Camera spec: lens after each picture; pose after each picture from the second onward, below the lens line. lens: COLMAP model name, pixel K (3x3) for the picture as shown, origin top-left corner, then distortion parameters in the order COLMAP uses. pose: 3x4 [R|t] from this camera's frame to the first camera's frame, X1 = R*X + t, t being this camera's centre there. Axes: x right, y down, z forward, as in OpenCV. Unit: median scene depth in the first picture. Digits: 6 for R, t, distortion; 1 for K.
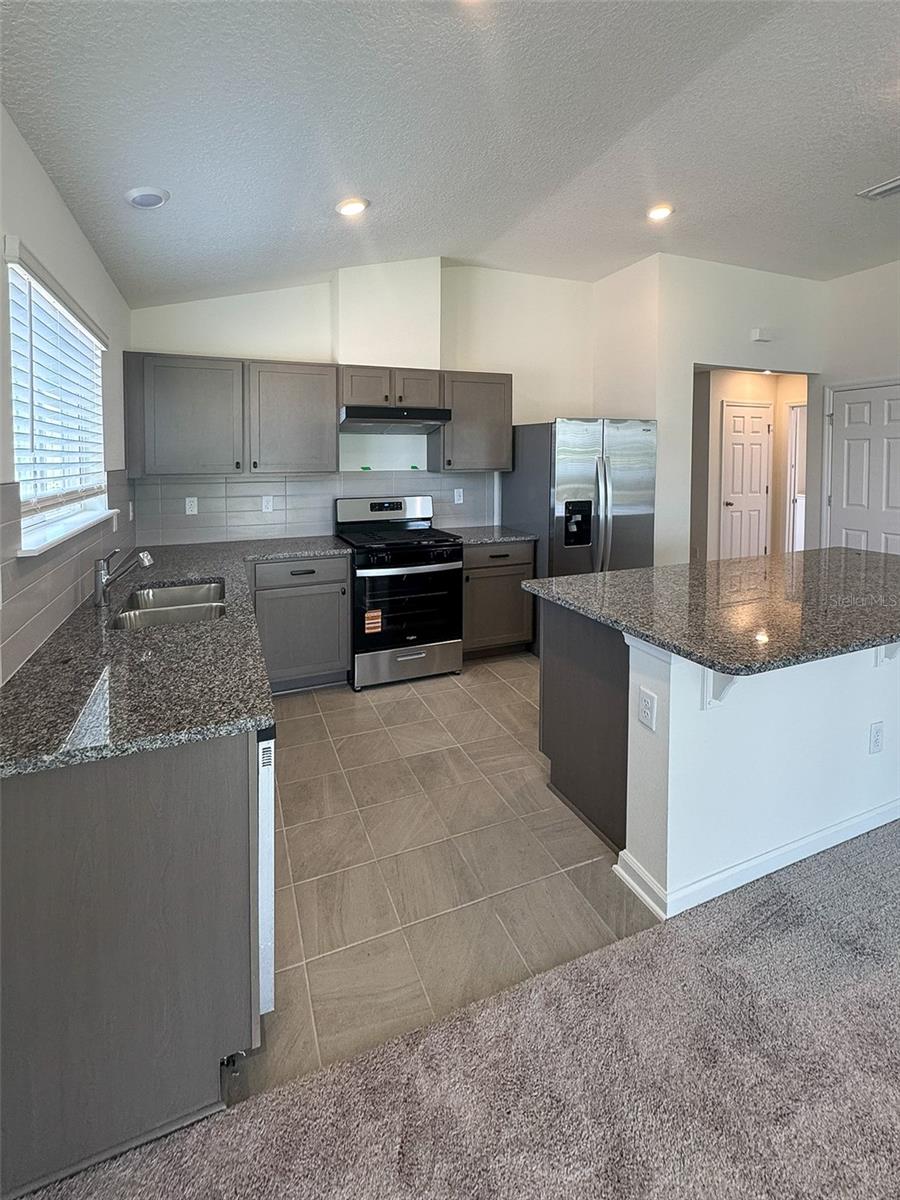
lens RADIAL K [[532.7, 0, 439.0], [0, 532.7, 473.6], [0, 0, 1]] dist [0.000269, -0.000023]
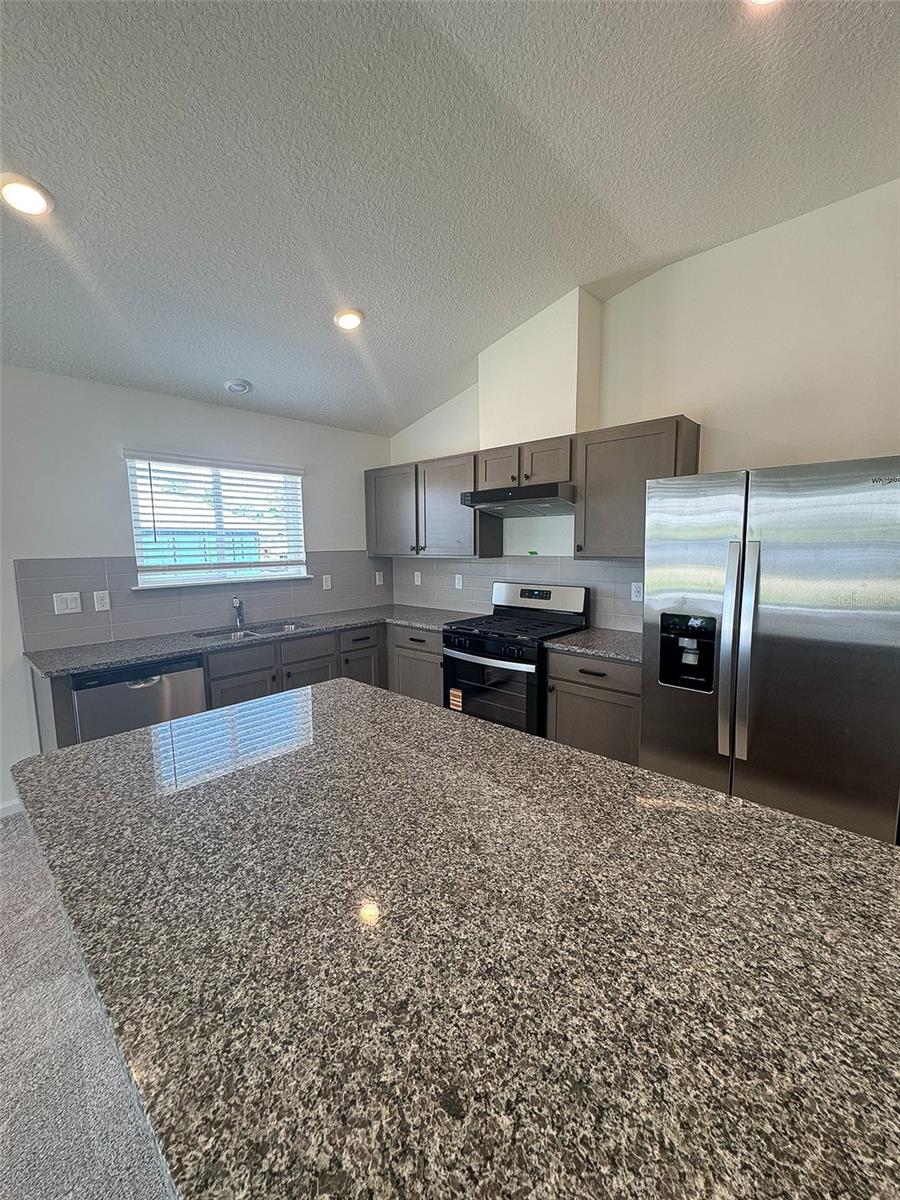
lens RADIAL K [[480.9, 0, 445.1], [0, 480.9, 596.9], [0, 0, 1]] dist [-0.002017, -0.000100]
pose [[0.418321, 0.104744, -0.902240, 0.659045], [-0.019198, 0.994126, 0.106510, -0.022863], [0.908096, -0.027235, 0.417875, 0.549880]]
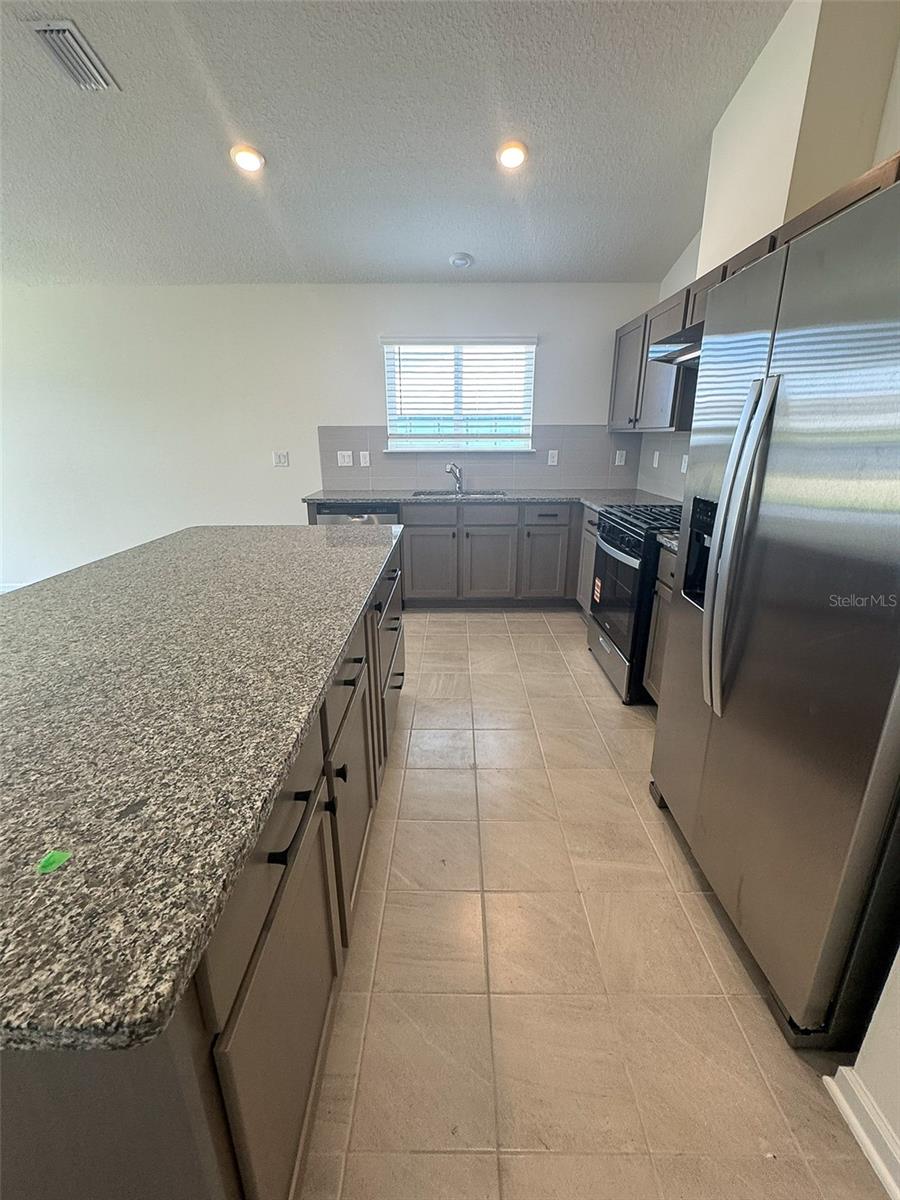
lens RADIAL K [[500.0, 0, 449.3], [0, 500.0, 591.6], [0, 0, 1]] dist [0.001533, 0.000253]
pose [[-0.381694, 0.284902, -0.879284, 0.723455], [-0.023333, 0.948036, 0.317307, -0.000294], [0.923994, 0.141630, -0.355212, 0.999390]]
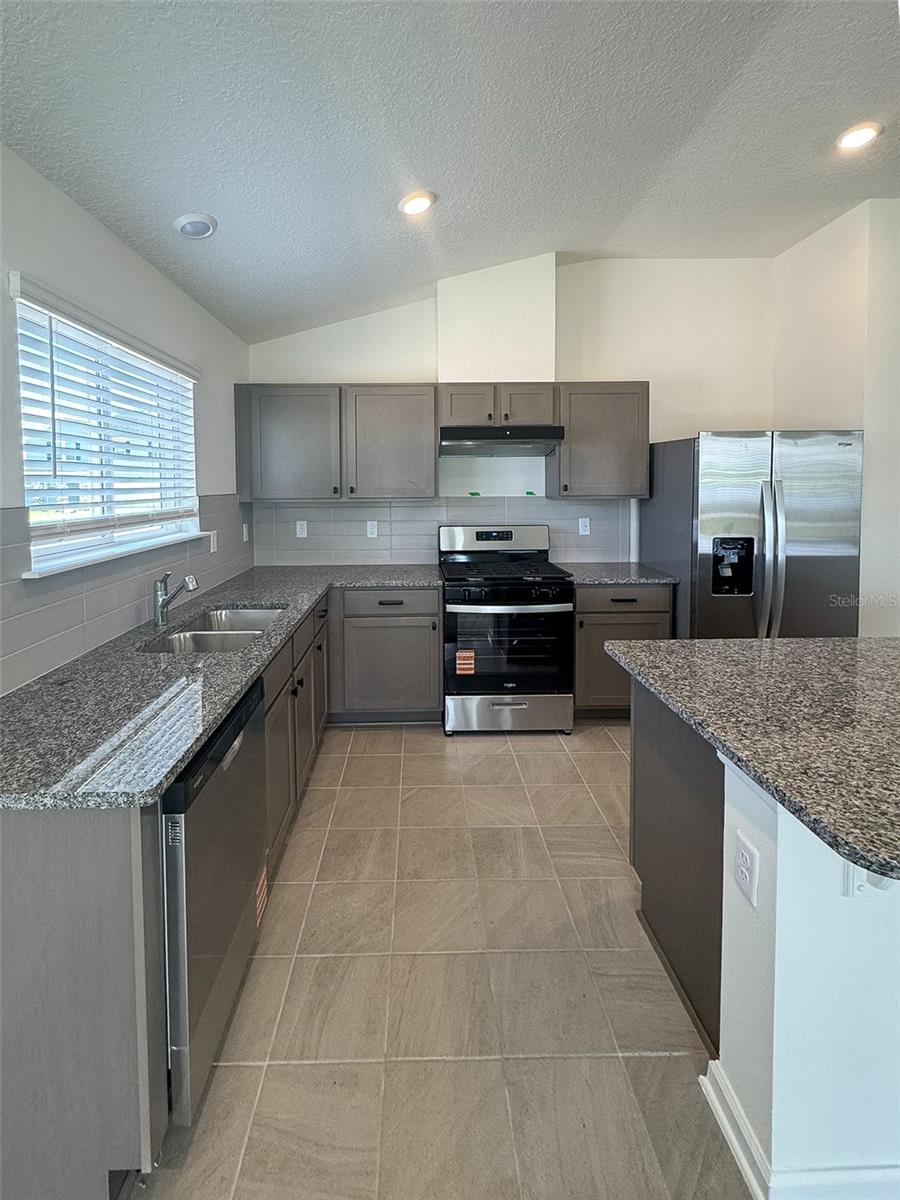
lens RADIAL K [[525.4, 0, 420.8], [0, 525.4, 499.0], [0, 0, 1]] dist [-0.001775, 0.000030]
pose [[0.931546, 0.009297, -0.363505, 0.121843], [-0.008666, 0.999957, 0.003368, -0.003745], [0.363520, 0.000013, 0.931586, 0.126412]]
